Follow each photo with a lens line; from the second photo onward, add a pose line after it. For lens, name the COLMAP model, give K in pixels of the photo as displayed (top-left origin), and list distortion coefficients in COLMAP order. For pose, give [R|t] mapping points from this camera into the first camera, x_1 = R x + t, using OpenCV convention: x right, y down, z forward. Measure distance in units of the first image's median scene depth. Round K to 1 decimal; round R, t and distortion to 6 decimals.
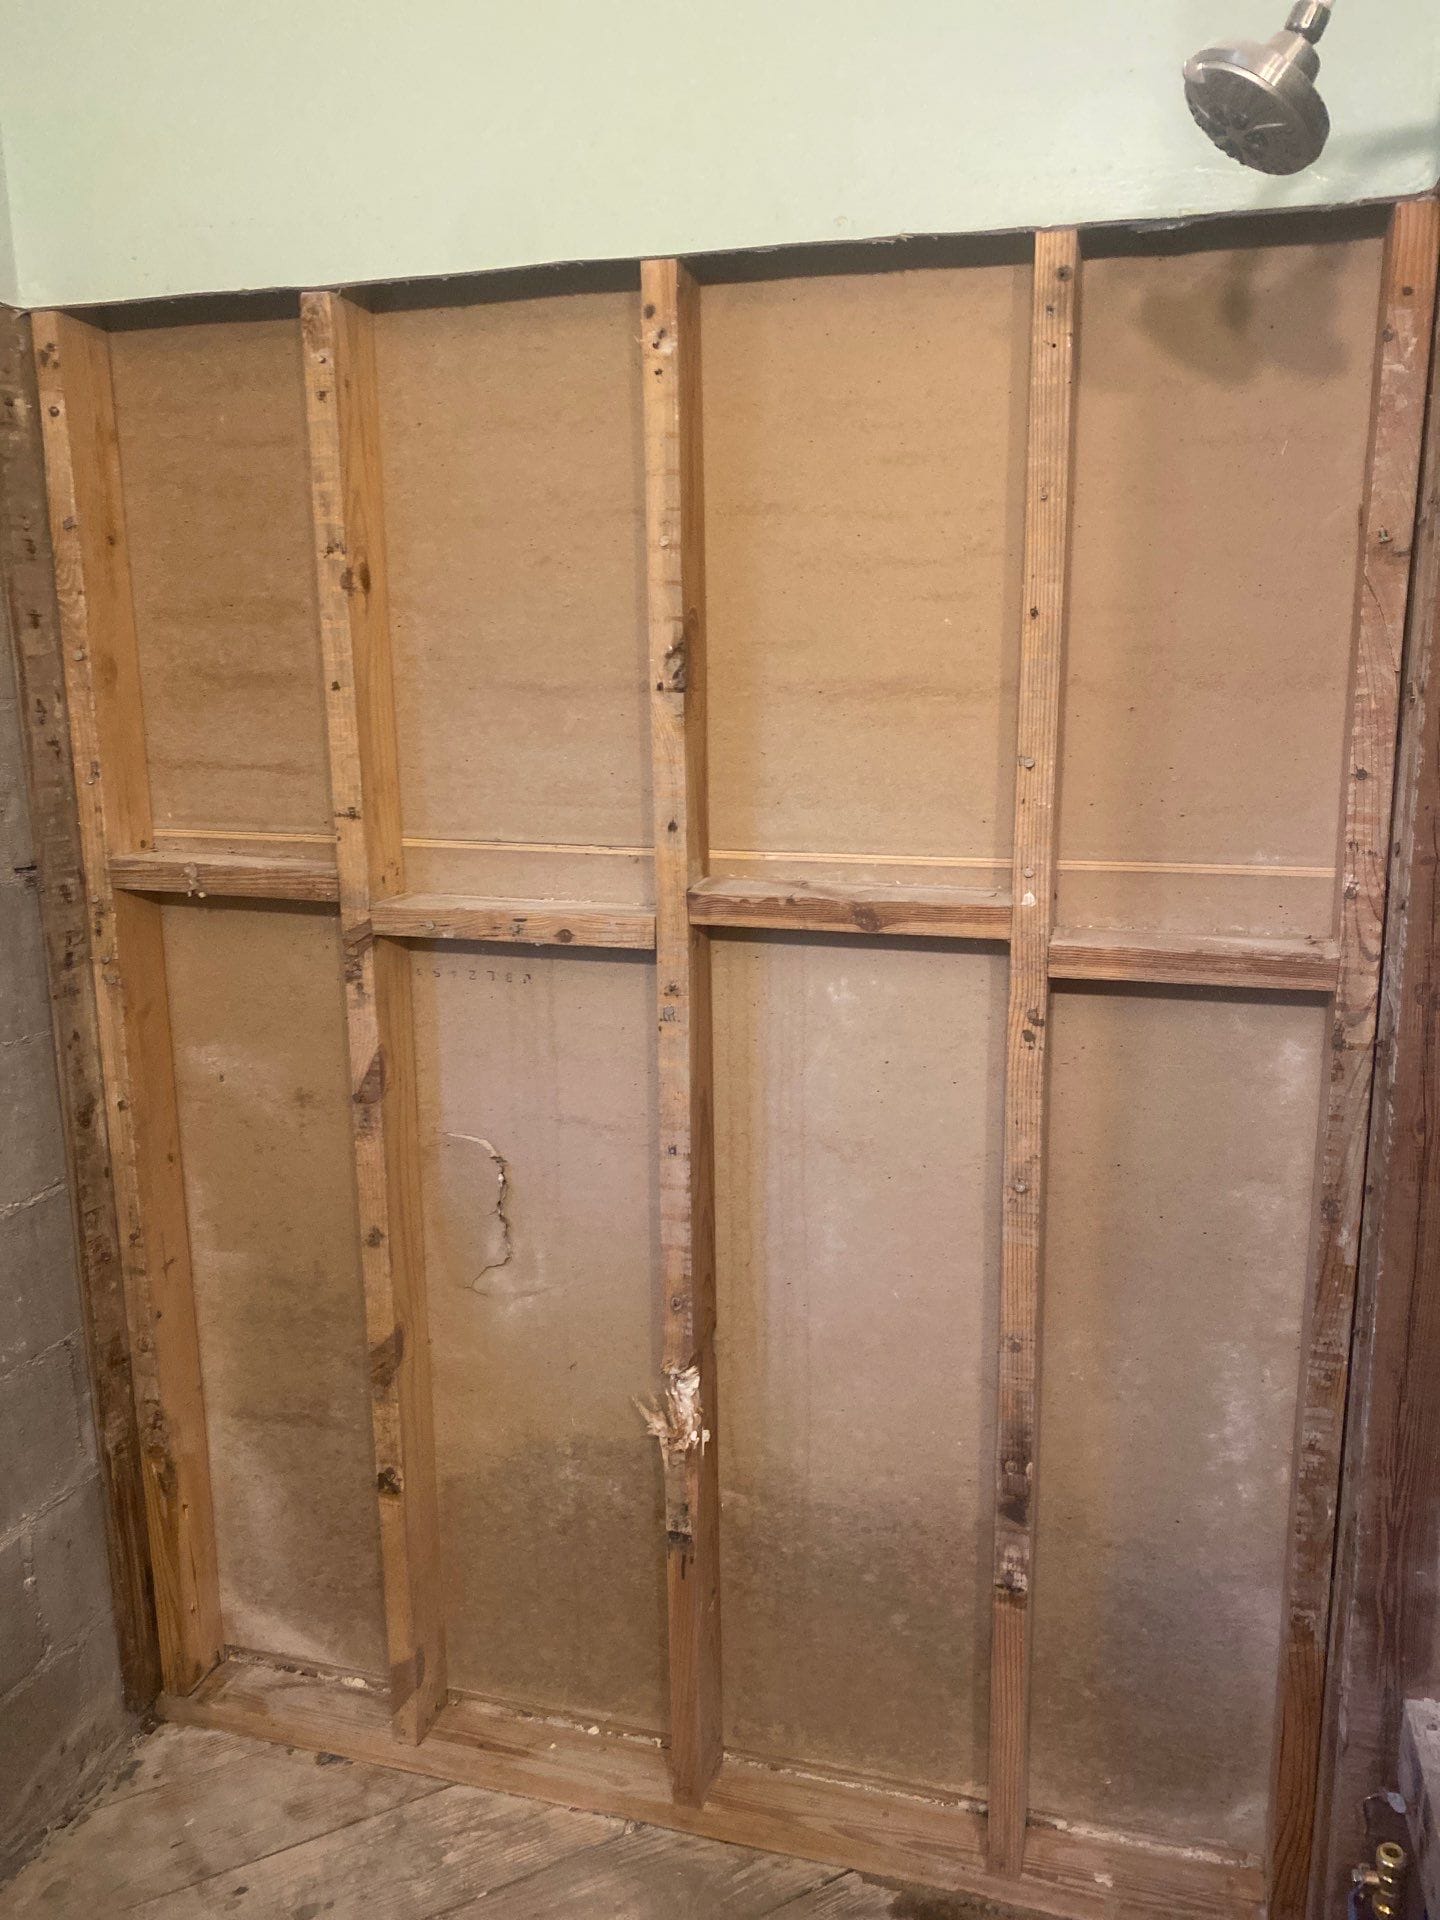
lens RADIAL K [[1485.8, 0, 722.9], [0, 1485.8, 956.0], [0, 0, 1]] dist [0.013334, -0.001732]
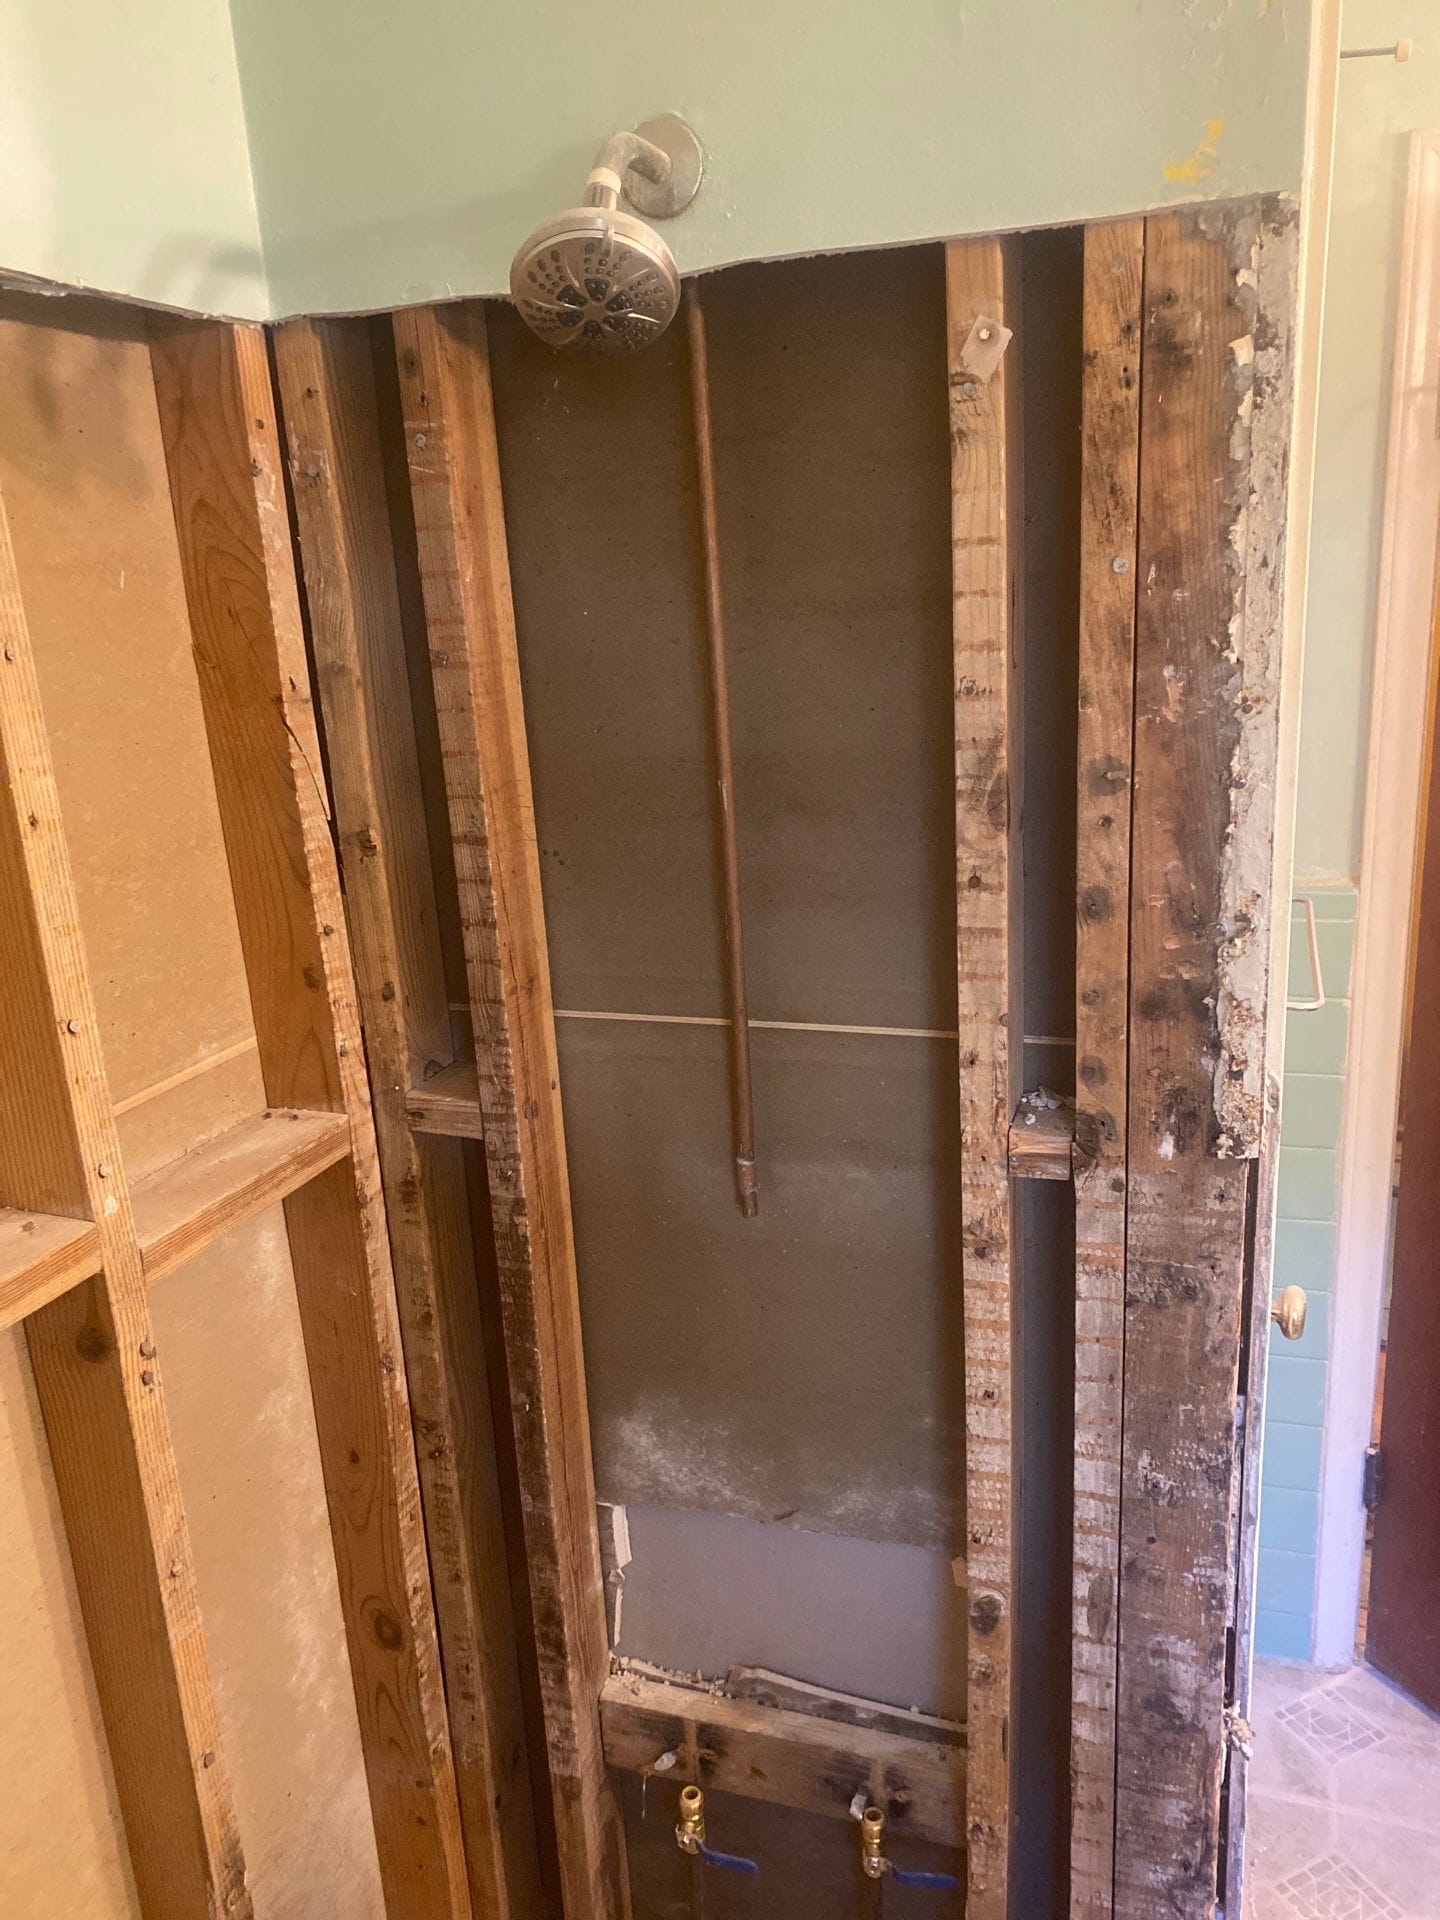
lens RADIAL K [[1485.8, 0, 723.8], [0, 1485.8, 970.1], [0, 0, 1]] dist [0.013334, -0.001732]
pose [[0.050162, -0.261787, 0.963821, -0.463062], [0.248094, 0.938054, 0.241876, -0.257078], [-0.967436, 0.226985, 0.112003, 0.638532]]
